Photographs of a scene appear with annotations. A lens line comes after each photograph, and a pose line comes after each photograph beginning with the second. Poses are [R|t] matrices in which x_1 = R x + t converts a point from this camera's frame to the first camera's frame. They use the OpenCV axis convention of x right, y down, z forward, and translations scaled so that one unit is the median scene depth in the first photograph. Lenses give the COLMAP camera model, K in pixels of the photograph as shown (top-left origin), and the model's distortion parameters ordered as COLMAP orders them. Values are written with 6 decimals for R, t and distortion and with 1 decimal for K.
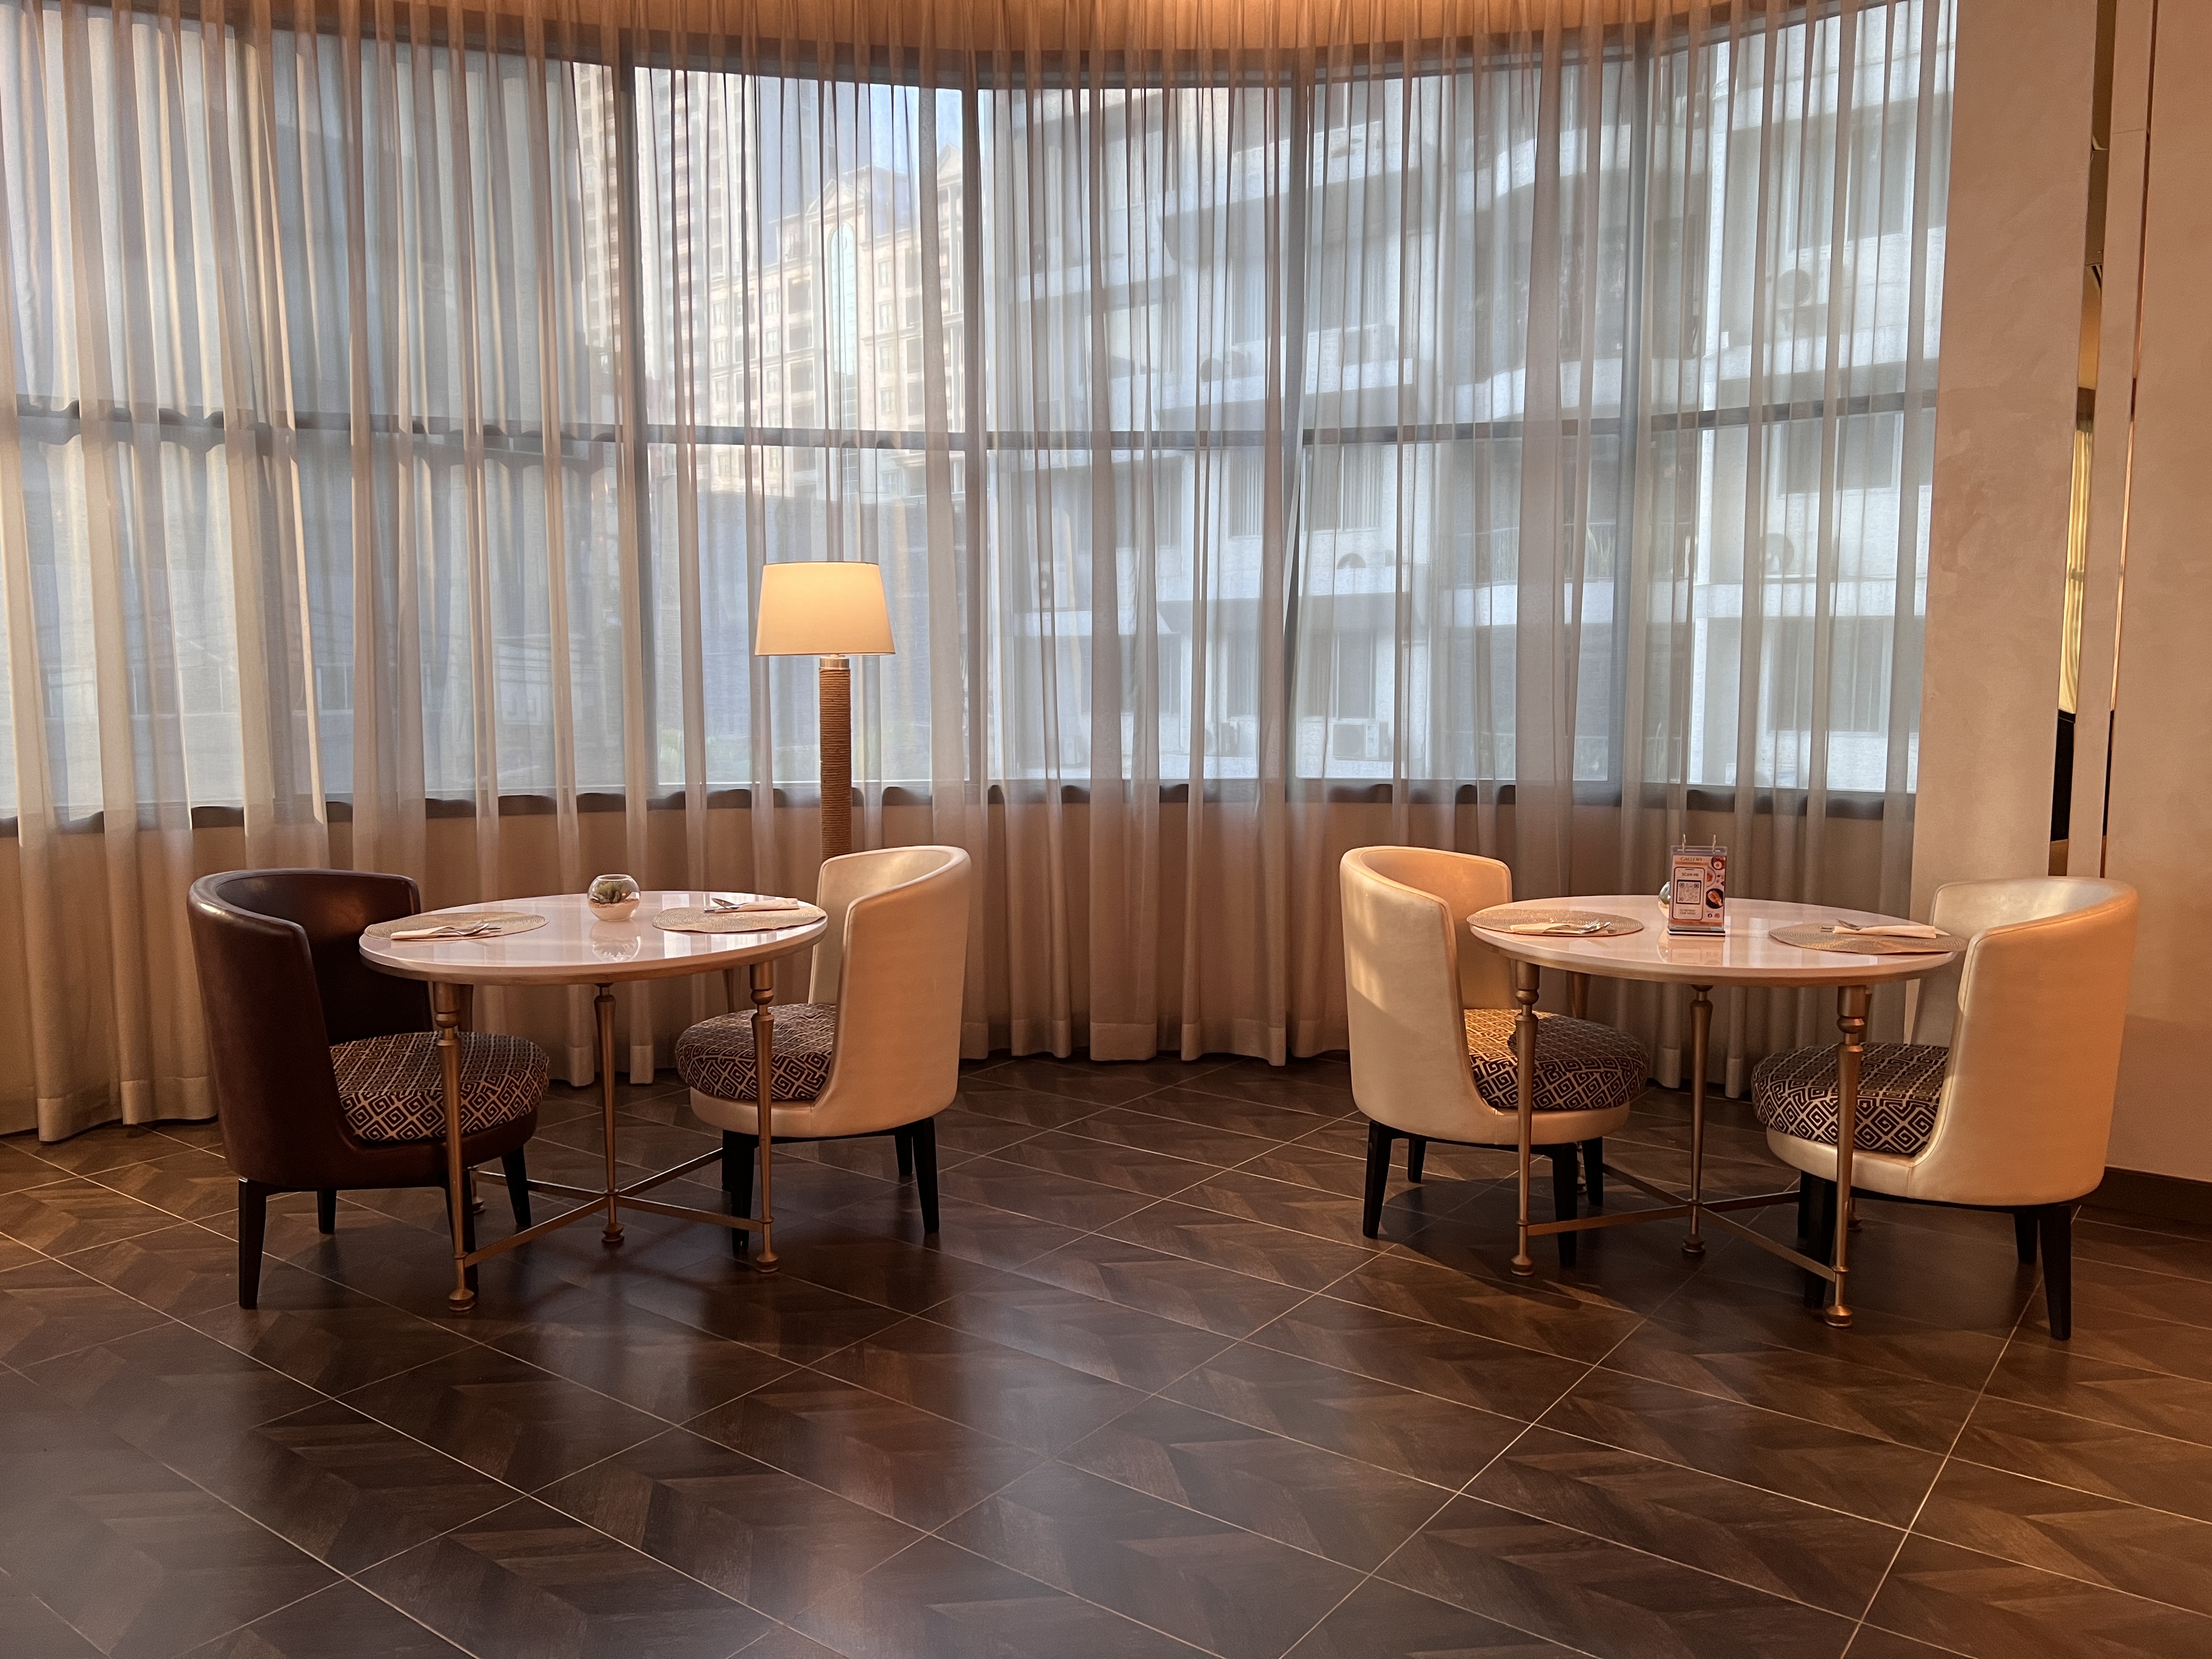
lens RADIAL K [[1669.6, 0, 1109.1], [0, 1669.6, 807.8], [0, 0, 1]] dist [0.043969, -0.043642]
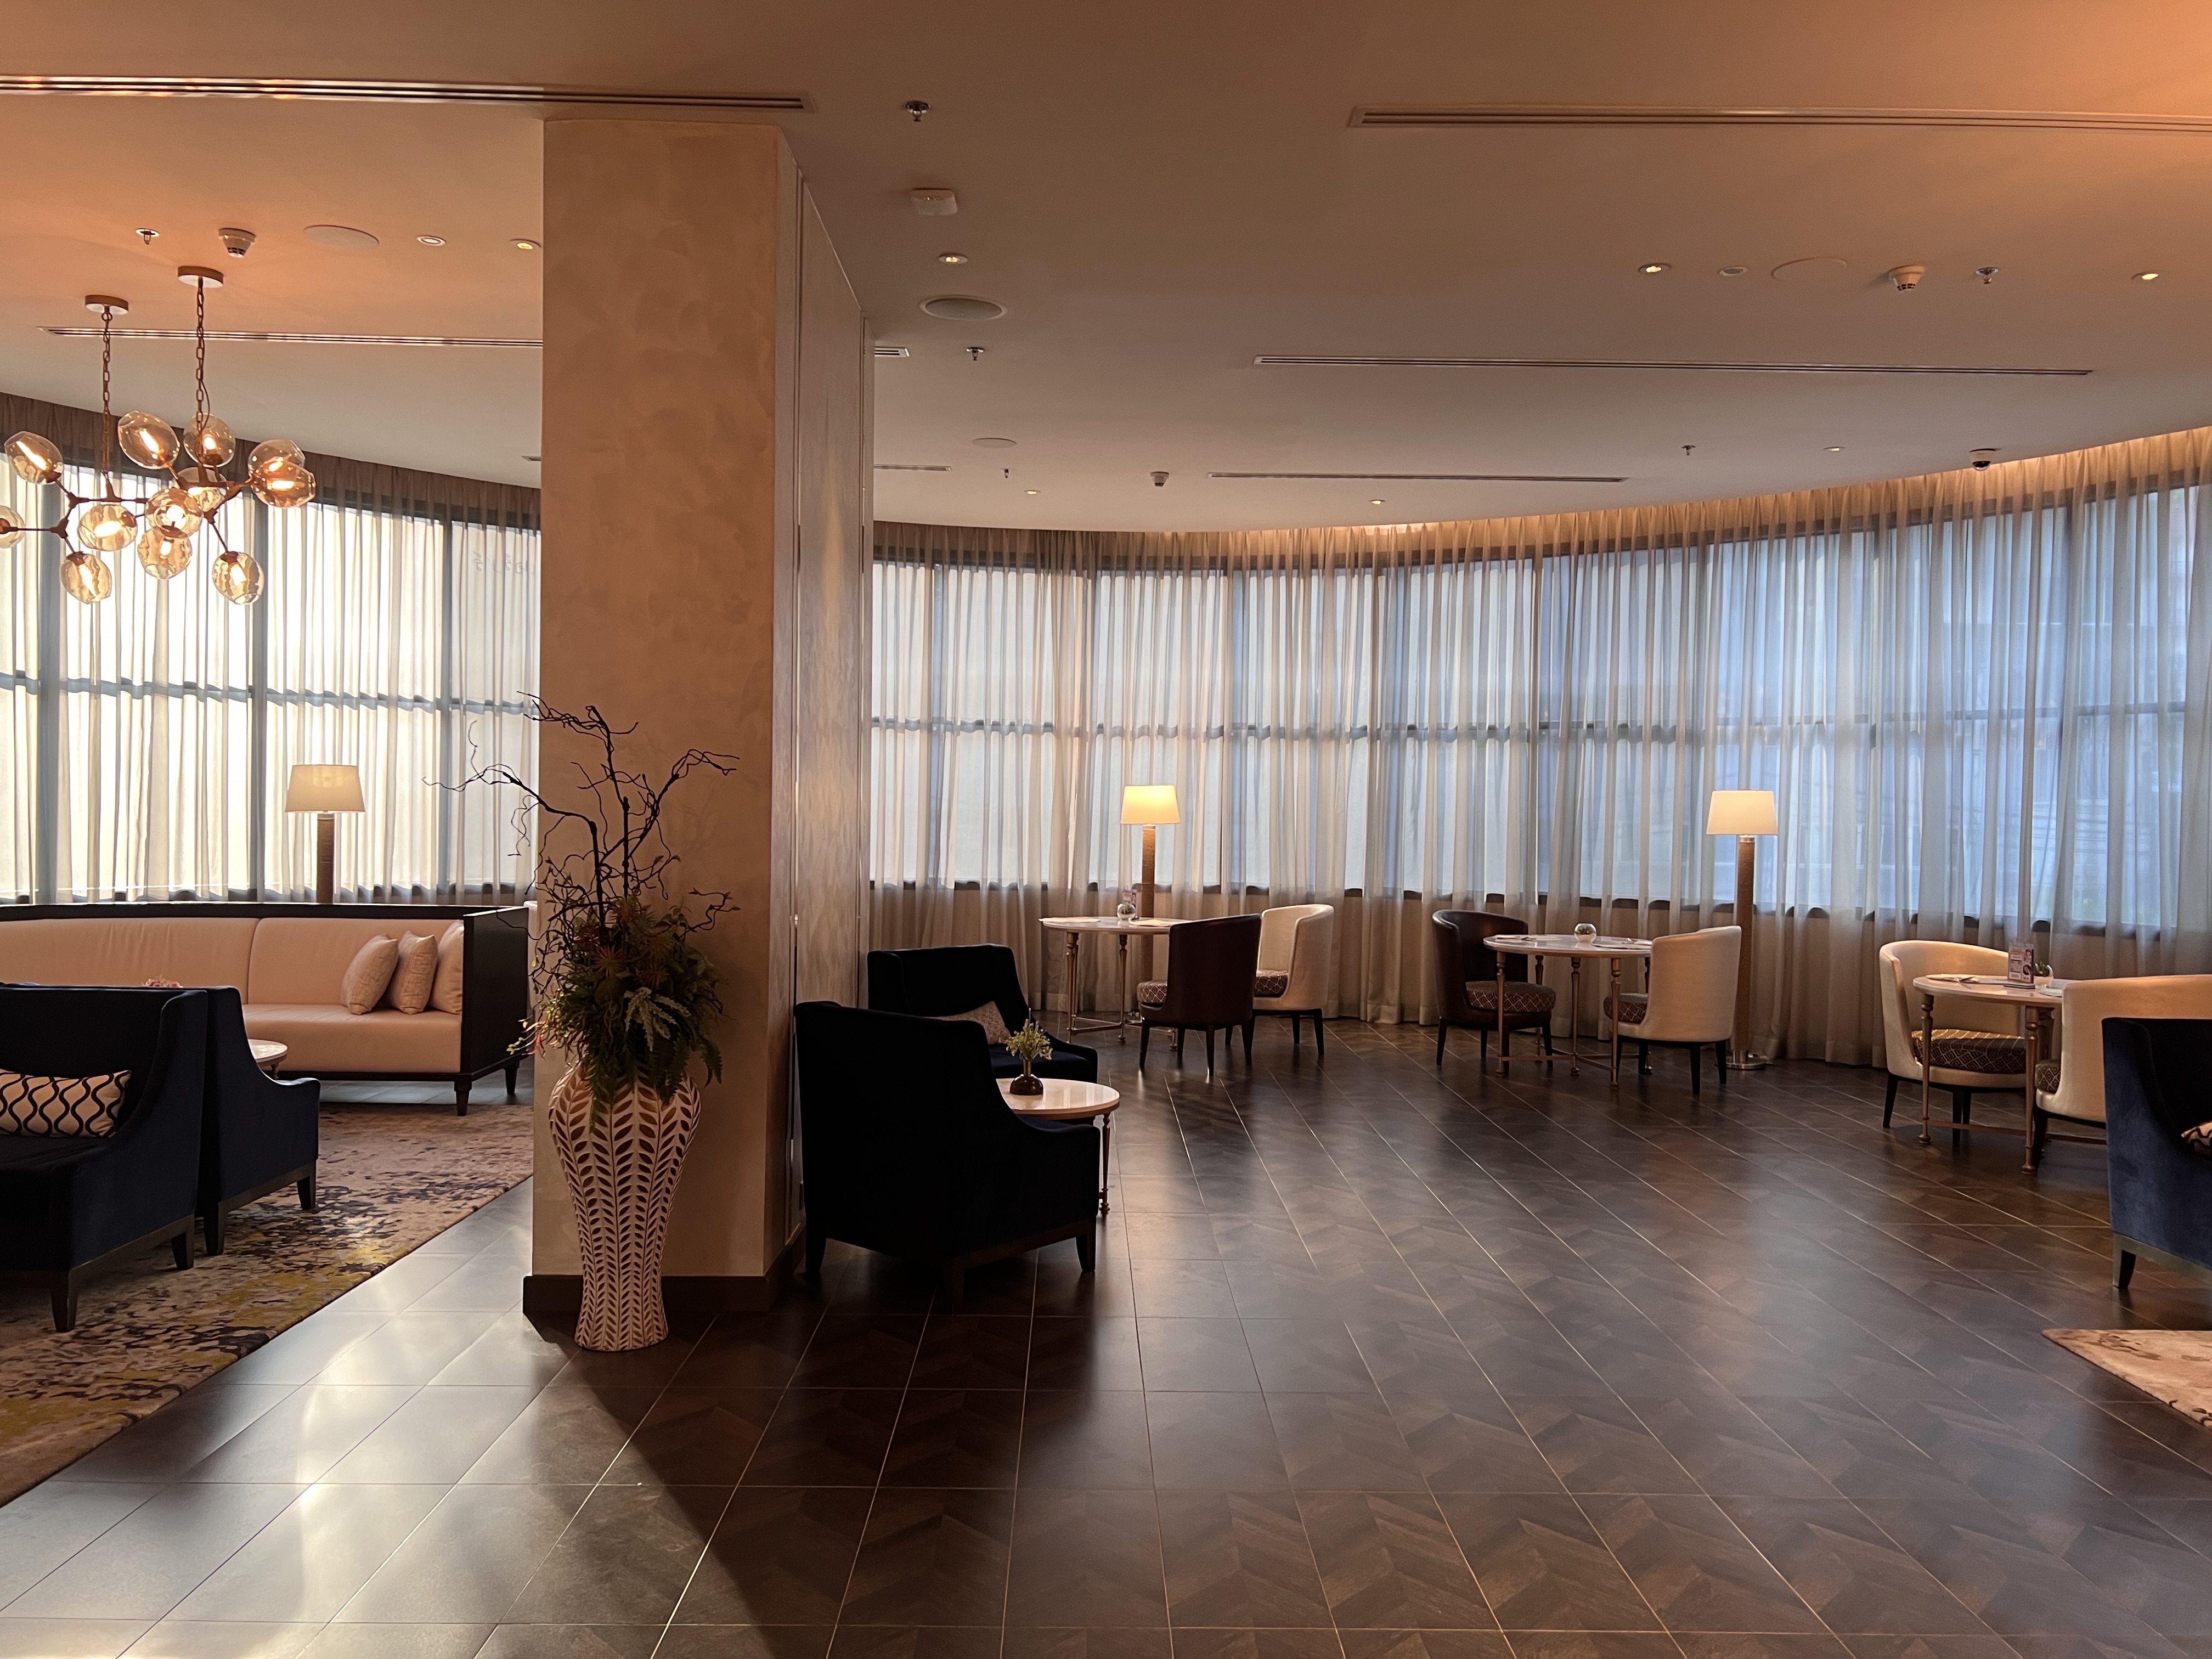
lens RADIAL K [[1669.6, 0, 1106.2], [0, 1669.6, 824.8], [0, 0, 1]] dist [0.043969, -0.043642]
pose [[0.615247, 0.024688, -0.787947, 0.988759], [-0.088899, 0.995307, -0.038229, 0.042753], [0.783306, 0.093568, 0.614555, -0.877137]]
